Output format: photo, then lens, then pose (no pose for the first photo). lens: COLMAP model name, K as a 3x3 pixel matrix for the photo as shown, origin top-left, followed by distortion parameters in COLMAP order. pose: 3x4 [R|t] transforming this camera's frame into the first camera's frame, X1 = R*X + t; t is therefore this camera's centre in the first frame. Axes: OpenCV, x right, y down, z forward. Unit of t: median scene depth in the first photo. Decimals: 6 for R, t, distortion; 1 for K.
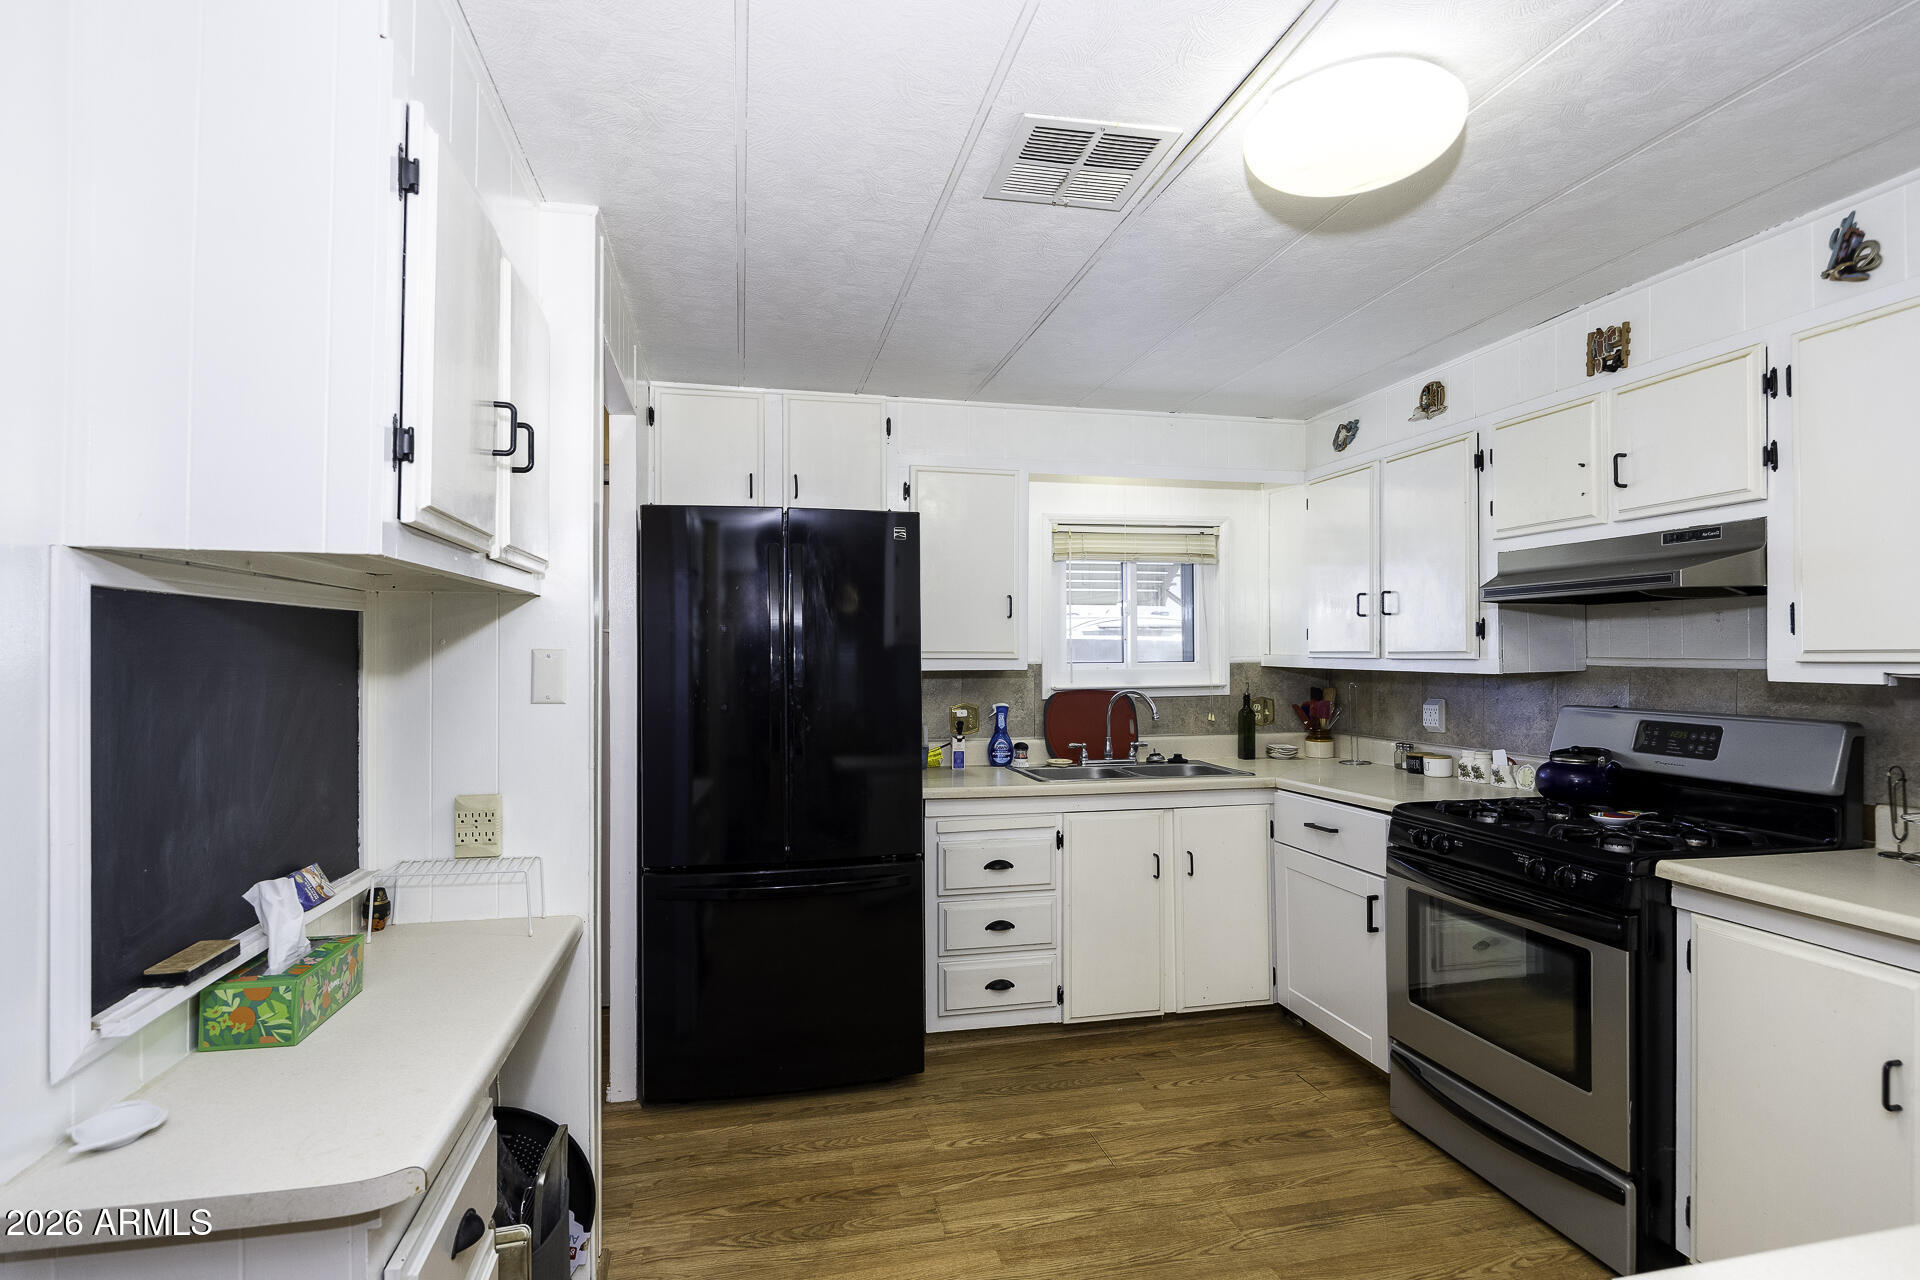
lens RADIAL K [[955.4, 0, 972.9], [0, 955.4, 643.9], [0, 0, 1]] dist [-0.016453, 0.000695]
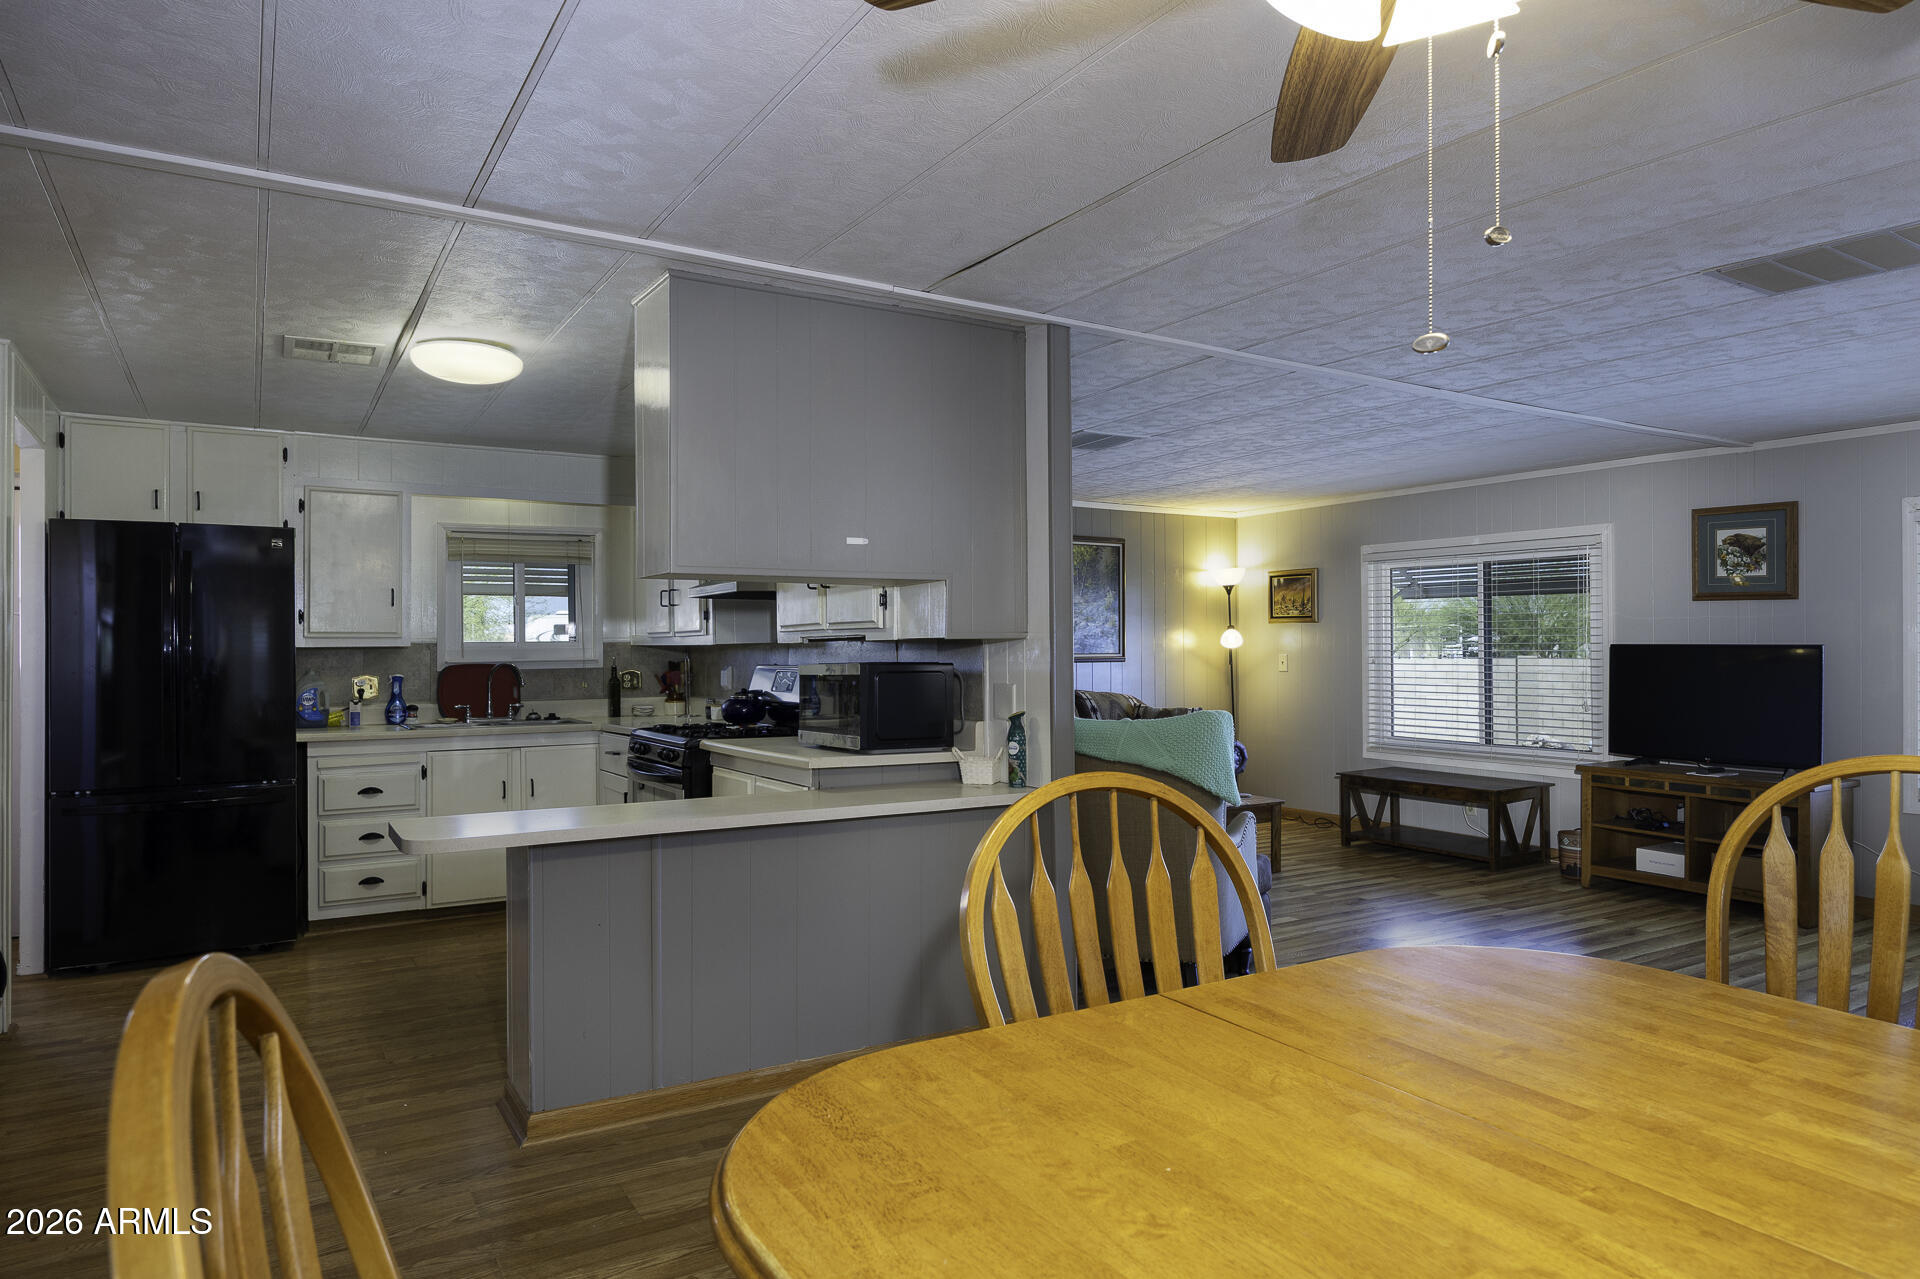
lens RADIAL K [[1146.2, 0, 946.8], [0, 1146.2, 635.9], [0, 0, 1]] dist [0.001642, -0.004085]
pose [[0.951759, 0.000300, 0.306845, 0.263861], [0.000156, 0.999999, -0.001464, 0.014615], [-0.306845, 0.001441, 0.951758, -0.675567]]
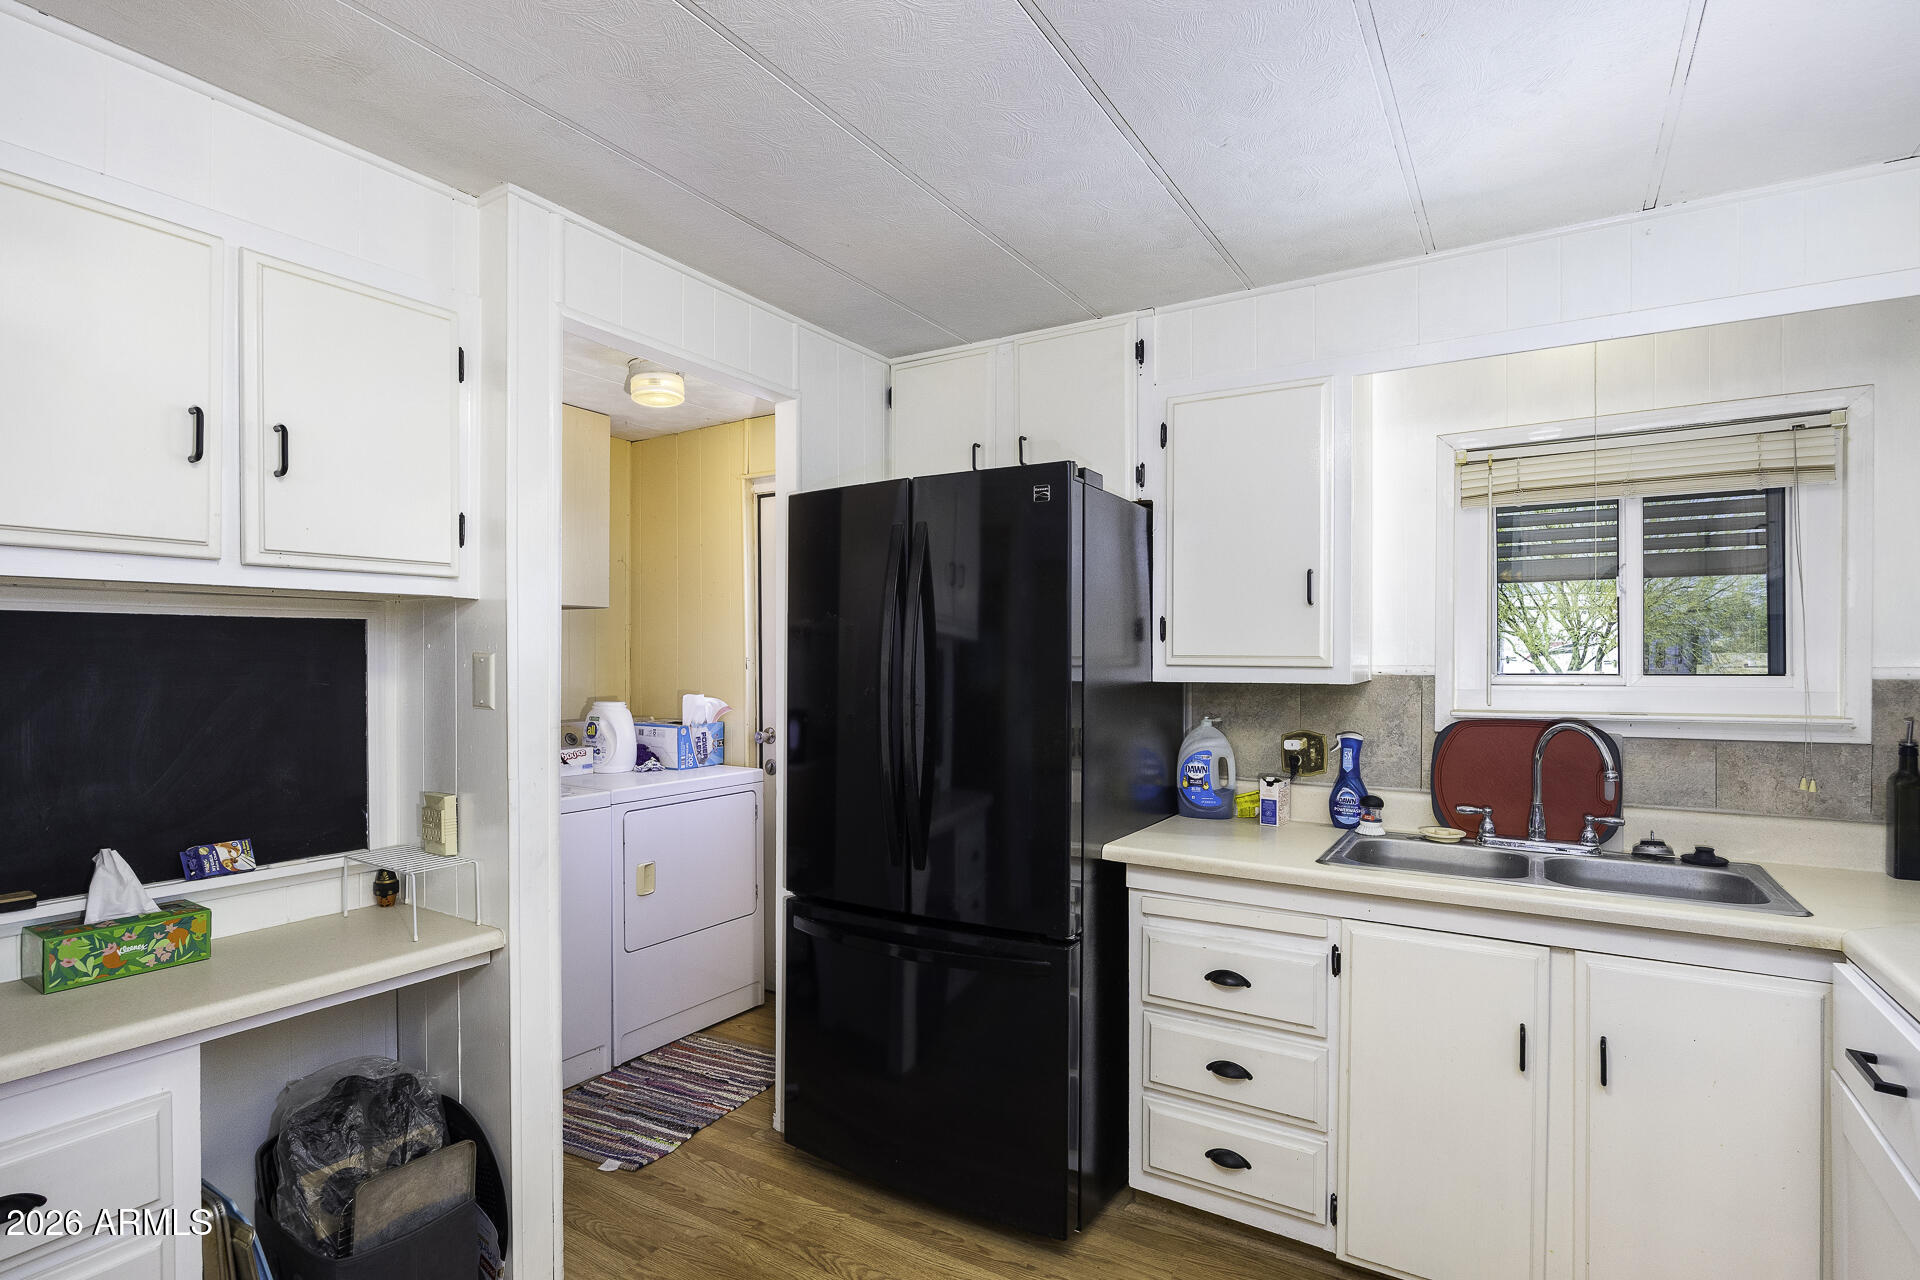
lens RADIAL K [[955.4, 0, 943.8], [0, 955.4, 664.5], [0, 0, 1]] dist [-0.016453, 0.000695]
pose [[0.701752, 0.007409, -0.712383, 0.311938], [0.005724, 0.999855, 0.016037, 0.002019], [0.712398, -0.015332, 0.701608, 0.348942]]
